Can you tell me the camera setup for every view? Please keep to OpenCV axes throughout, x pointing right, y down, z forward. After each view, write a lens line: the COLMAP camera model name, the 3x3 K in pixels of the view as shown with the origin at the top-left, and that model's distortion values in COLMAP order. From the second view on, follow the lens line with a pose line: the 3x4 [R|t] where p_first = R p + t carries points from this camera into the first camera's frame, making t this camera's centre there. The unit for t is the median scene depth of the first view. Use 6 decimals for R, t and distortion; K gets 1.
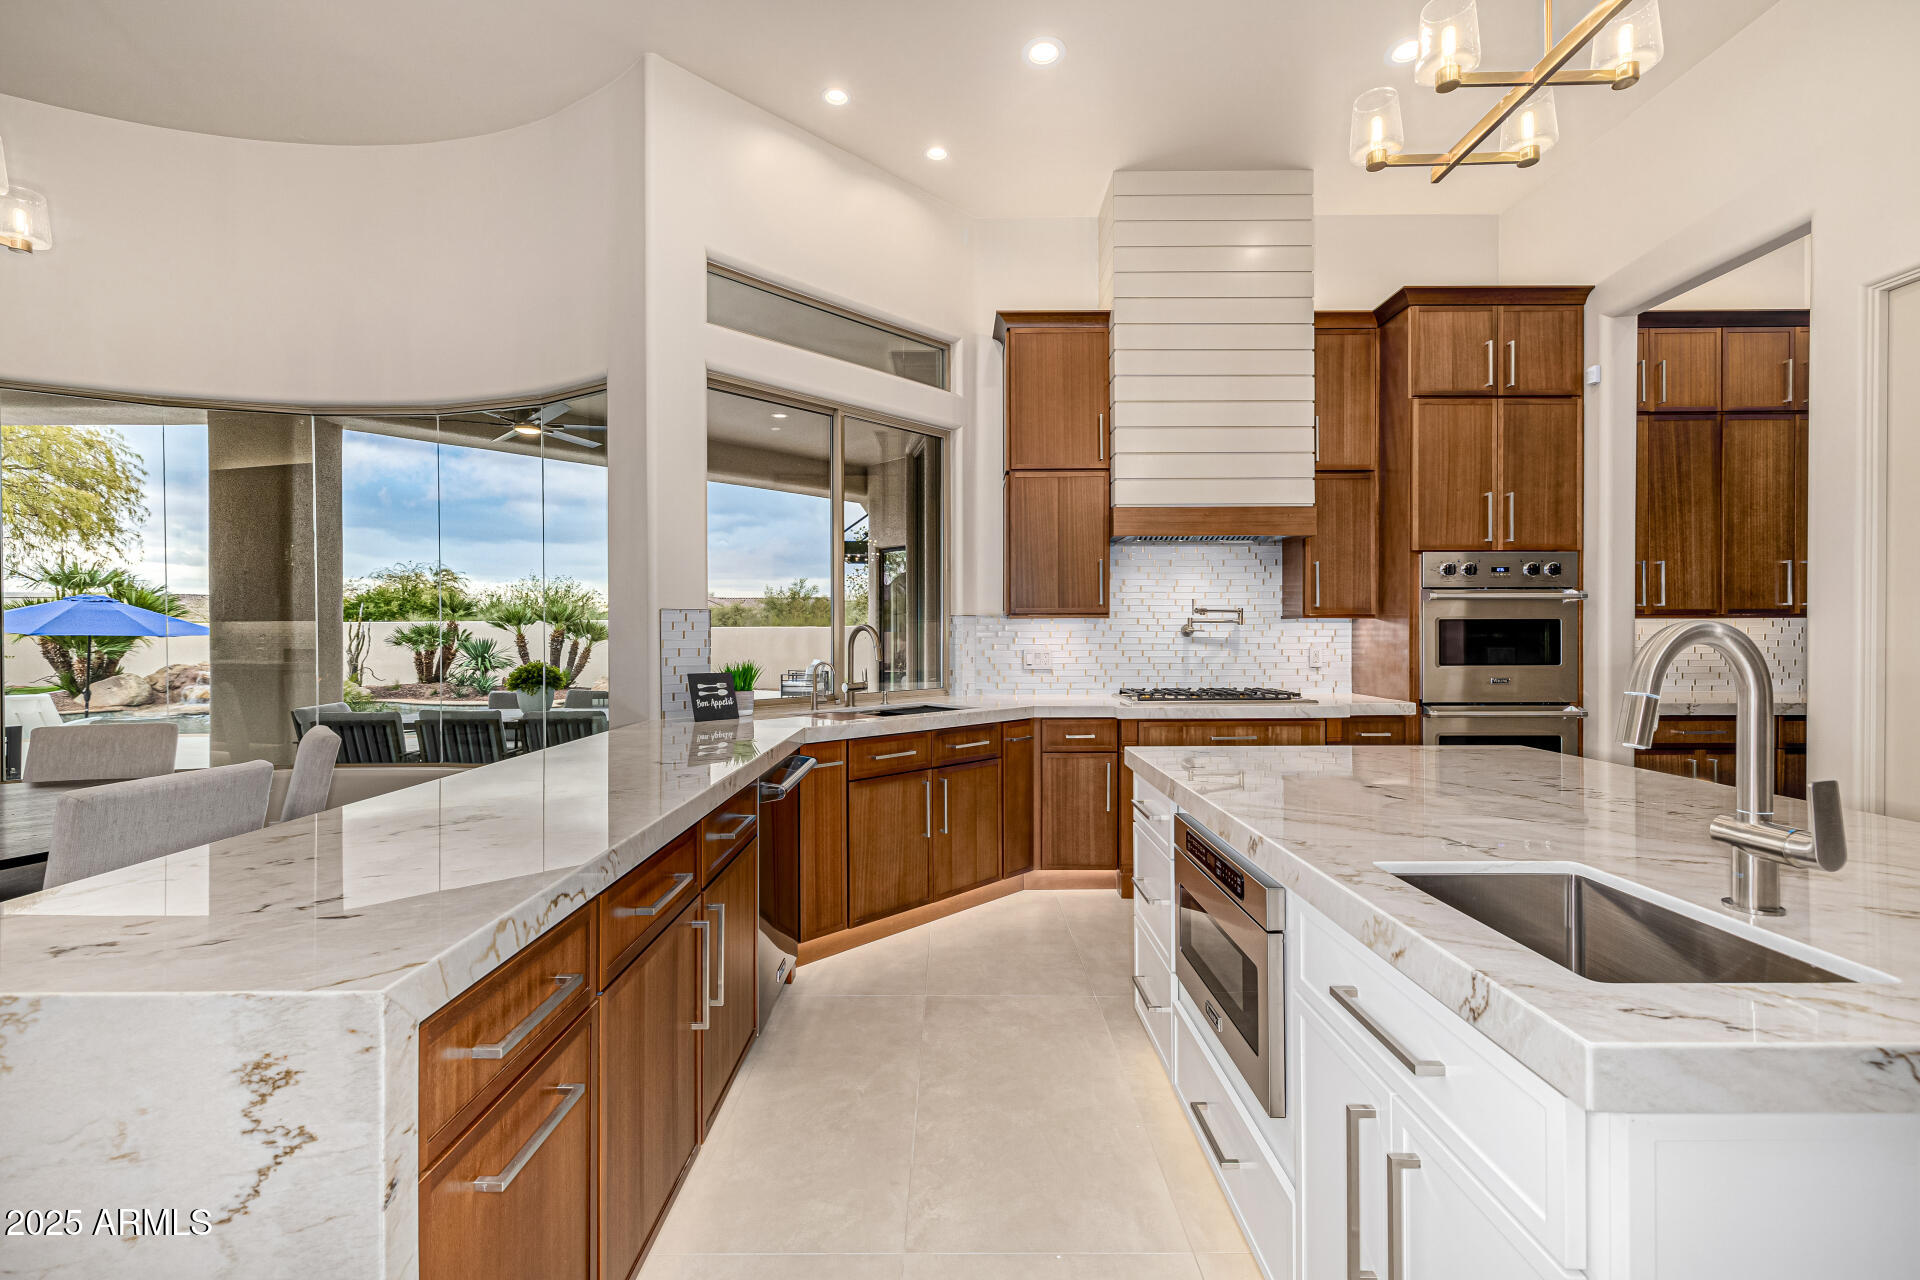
lens RADIAL K [[830.5, 0, 958.9], [0, 830.5, 634.4], [0, 0, 1]] dist [0.000247, 0.000360]
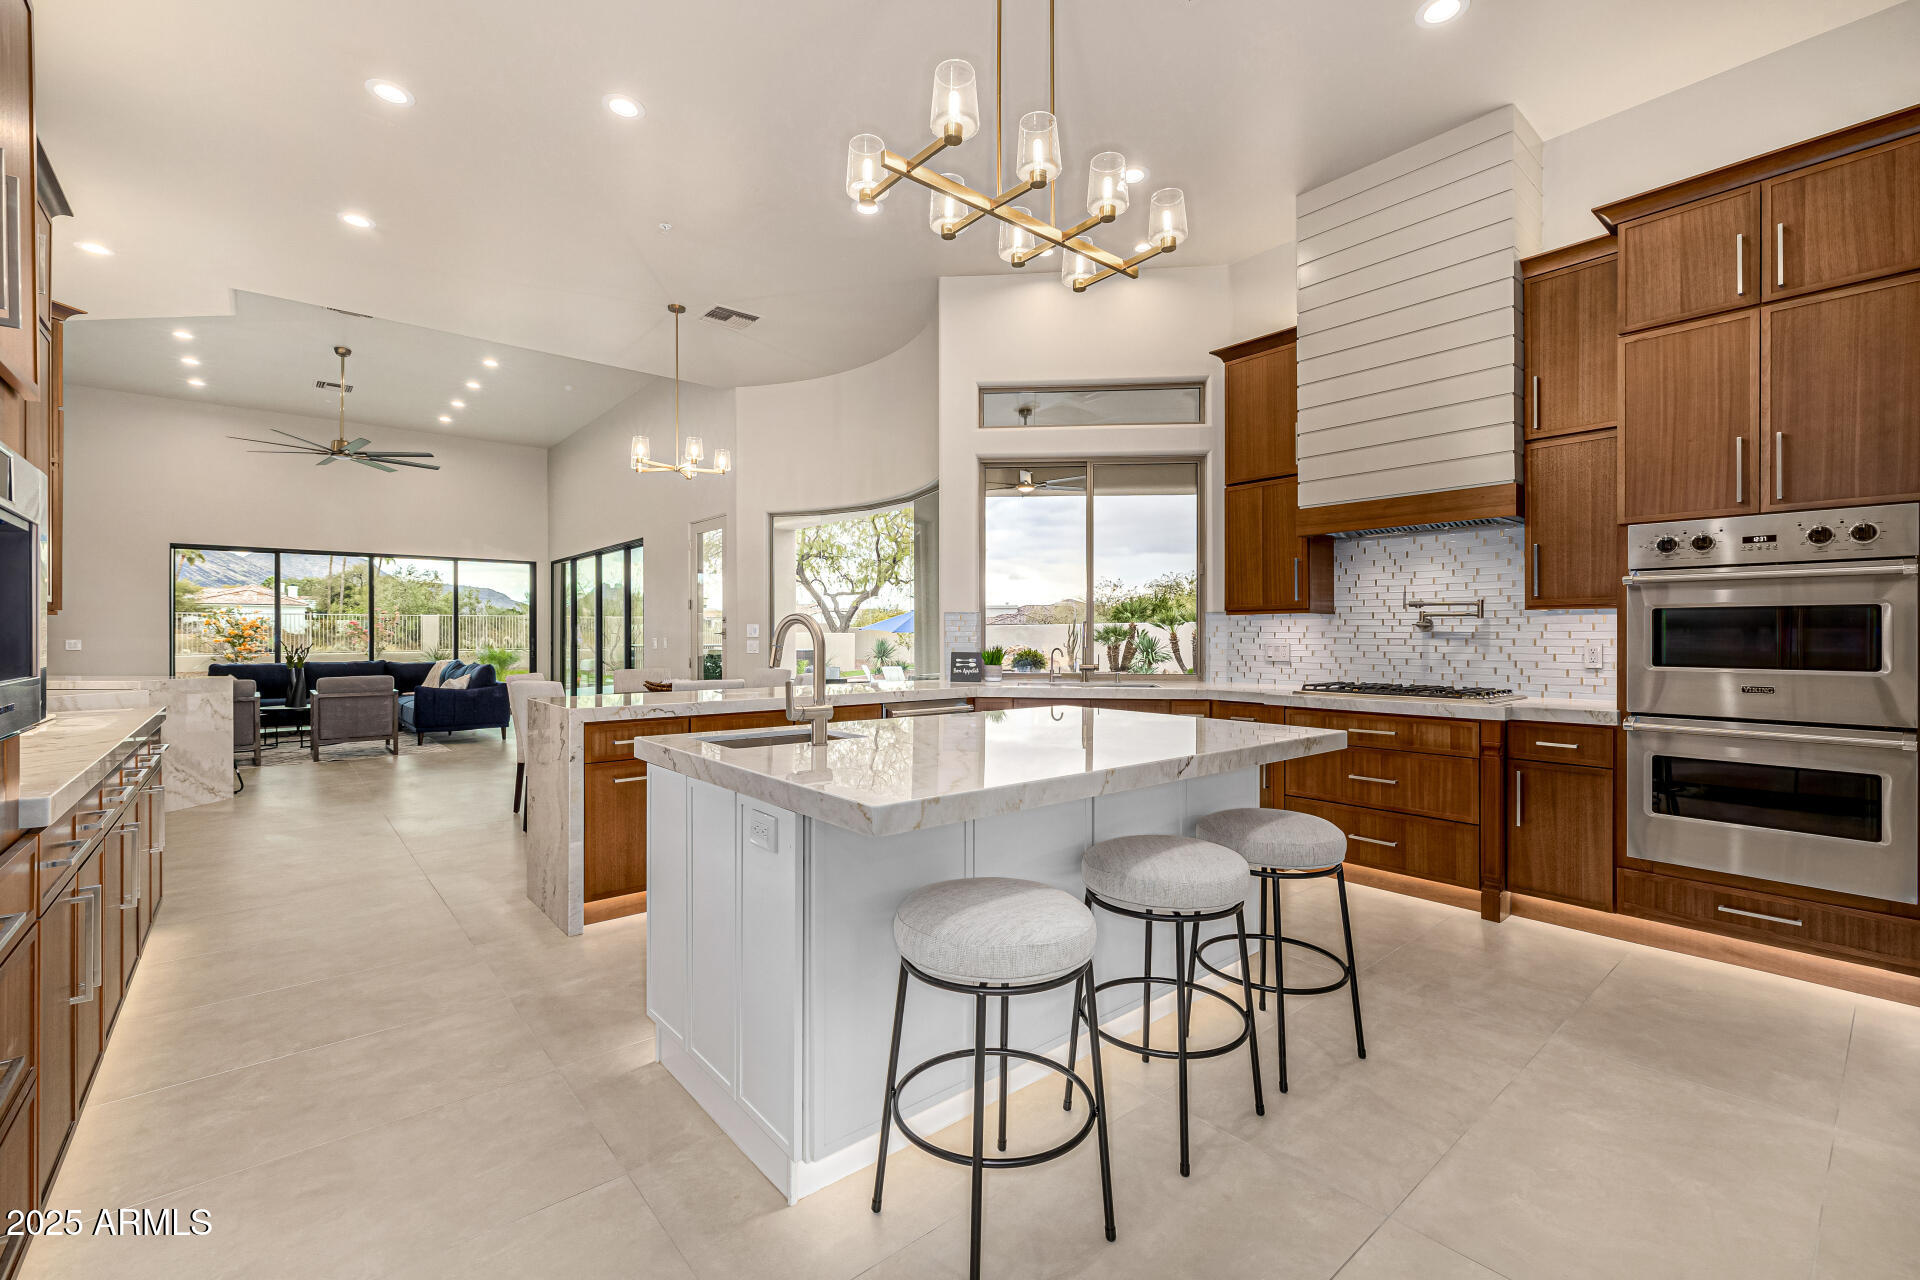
lens RADIAL K [[830.5, 0, 955.4], [0, 830.5, 635.0], [0, 0, 1]] dist [0.000247, 0.000360]
pose [[0.635749, 0.004188, -0.771885, 0.735313], [-0.005332, 0.999985, 0.001033, 0.009608], [0.771878, 0.003459, 0.635762, -0.019341]]
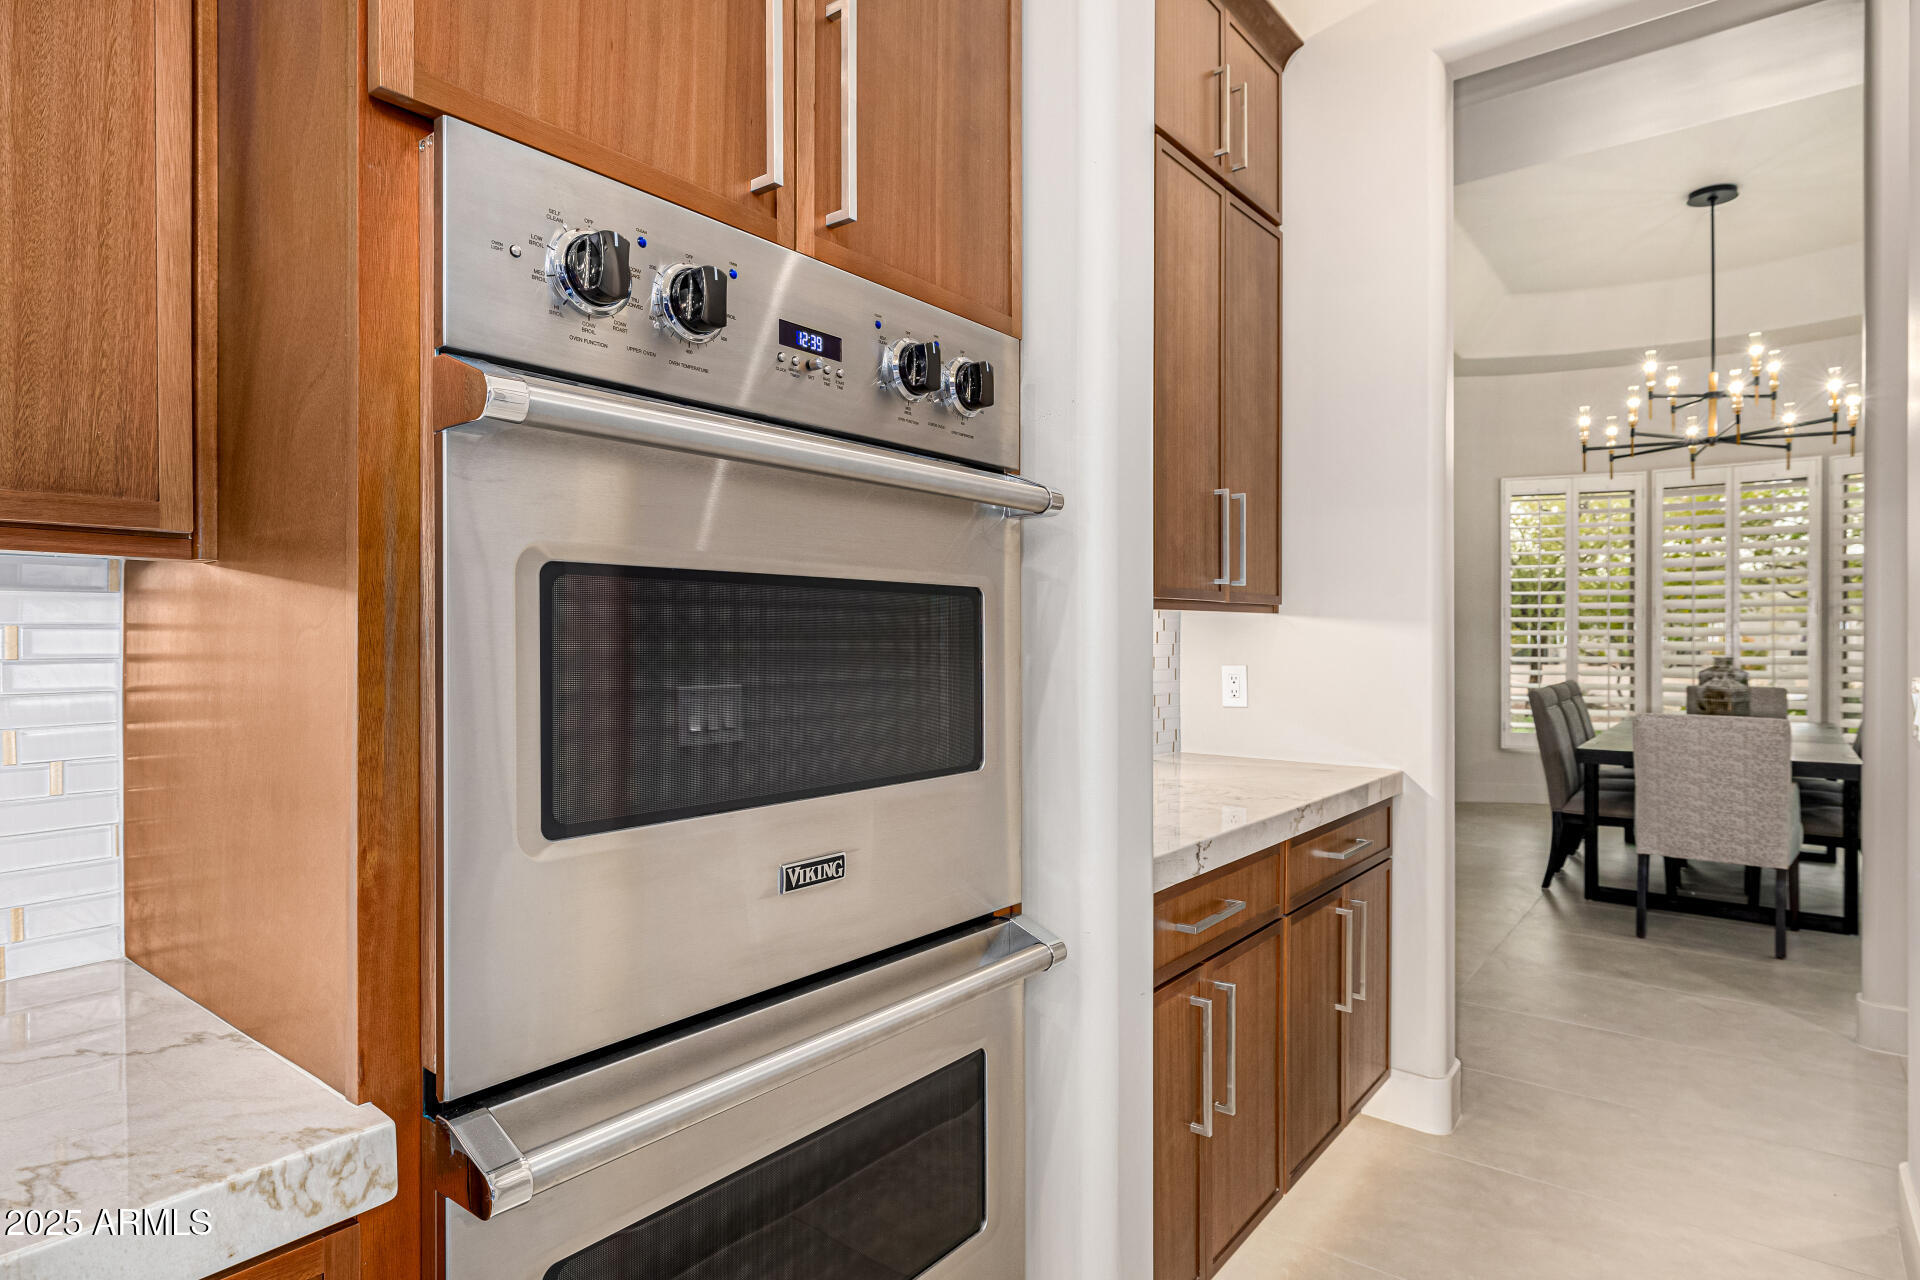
lens RADIAL K [[1054.5, 0, 952.7], [0, 1054.5, 646.5], [0, 0, 1]] dist [-0.025912, -0.000812]
pose [[0.624942, -0.004067, 0.780661, 0.447226], [-0.001334, 0.999979, 0.006278, -0.002389], [-0.780670, -0.004965, 0.624923, 0.770912]]
